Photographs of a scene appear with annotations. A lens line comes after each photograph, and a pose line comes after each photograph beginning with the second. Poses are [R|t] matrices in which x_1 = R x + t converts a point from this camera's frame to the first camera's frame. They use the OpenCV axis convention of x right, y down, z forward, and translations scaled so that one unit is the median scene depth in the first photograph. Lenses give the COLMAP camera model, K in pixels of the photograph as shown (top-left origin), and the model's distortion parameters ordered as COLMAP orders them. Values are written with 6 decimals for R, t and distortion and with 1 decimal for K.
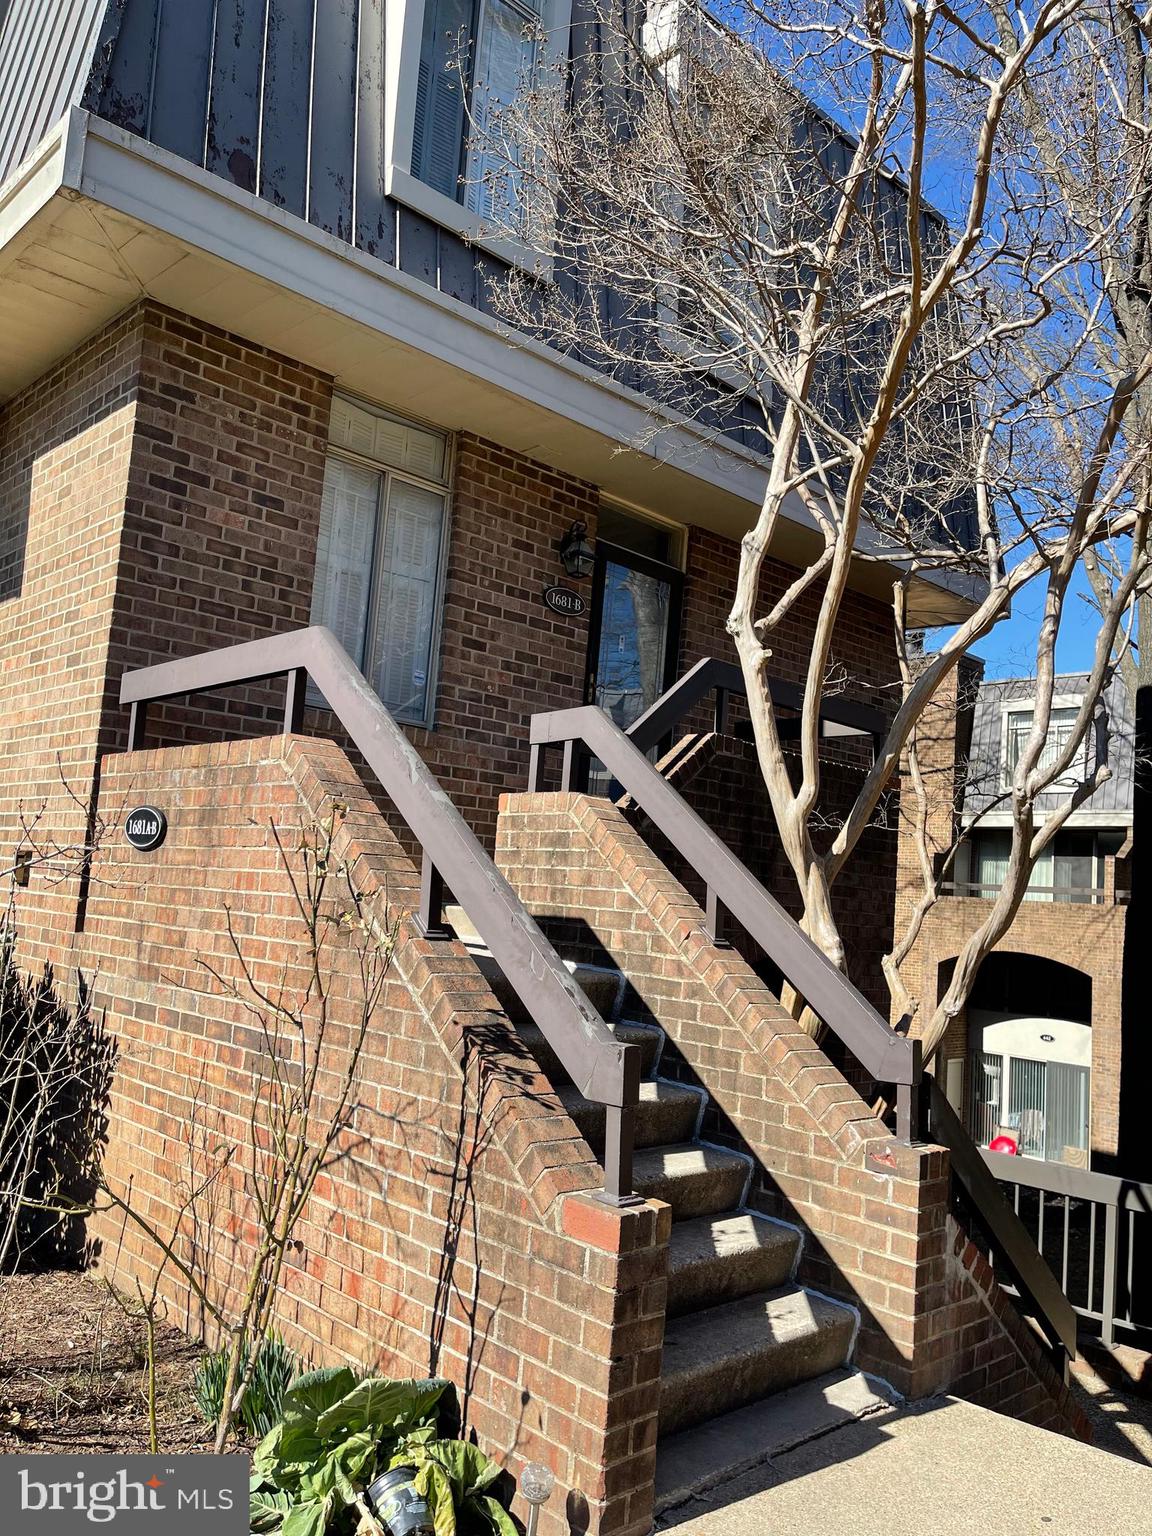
lens RADIAL K [[1170.5, 0, 576.0], [0, 1170.5, 768.0], [0, 0, 1]] dist [0.048087, -0.059427]
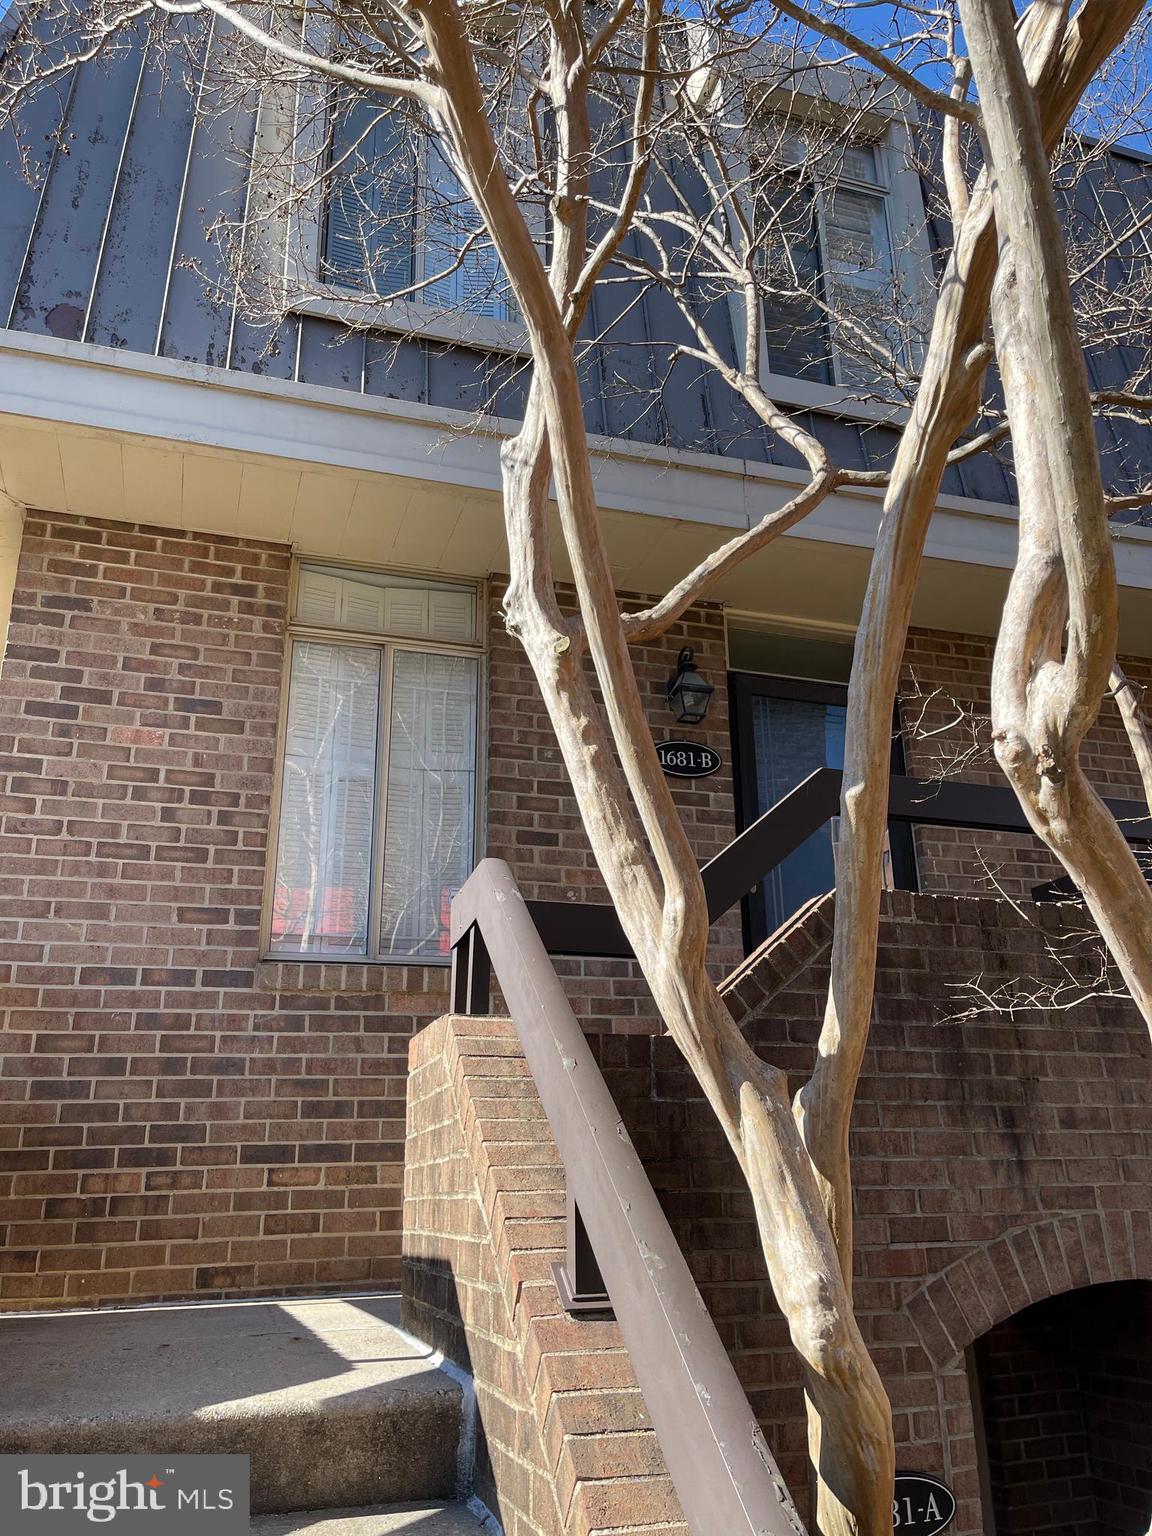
lens RADIAL K [[1170.5, 0, 576.0], [0, 1170.5, 768.0], [0, 0, 1]] dist [0.048087, -0.059427]
pose [[0.893516, -0.239709, -0.379696, 0.261107], [0.137584, 0.951068, -0.276660, 0.065226], [0.427434, 0.194960, 0.882774, 0.455131]]
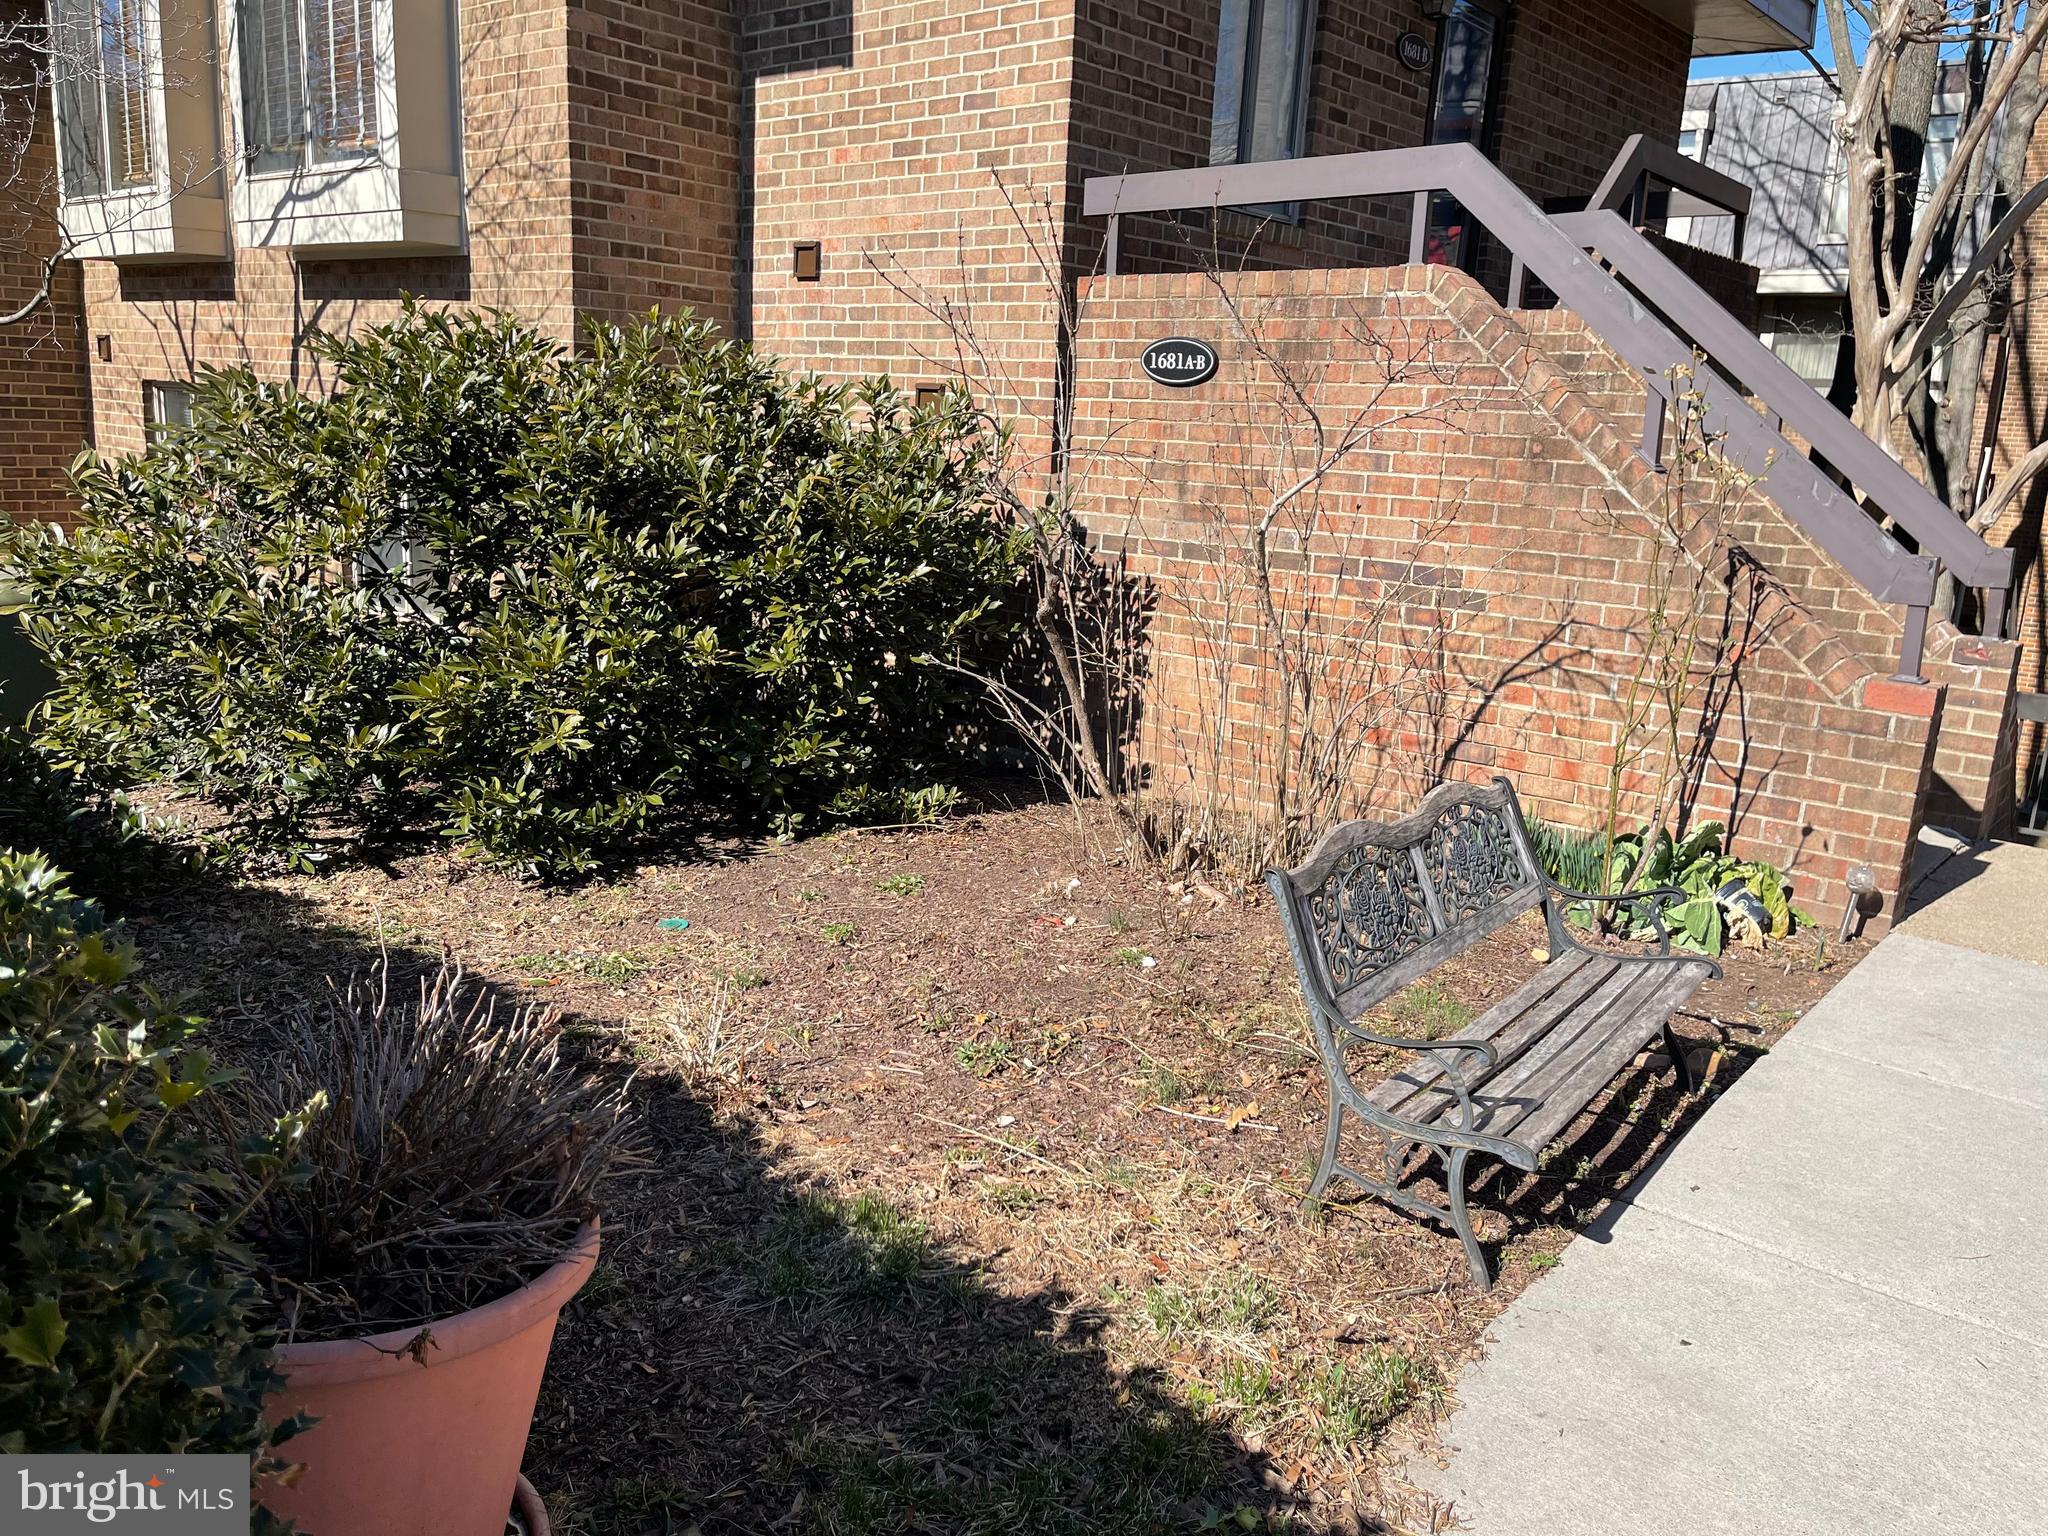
lens RADIAL K [[1560.7, 0, 1028.9], [0, 1560.7, 784.9], [0, 0, 1]] dist [0.048087, -0.059427]
pose [[0.994997, -0.046261, 0.088549, -0.528822], [0.012816, 0.938111, 0.346098, -0.058824], [-0.099080, -0.343232, 0.934010, -0.252366]]
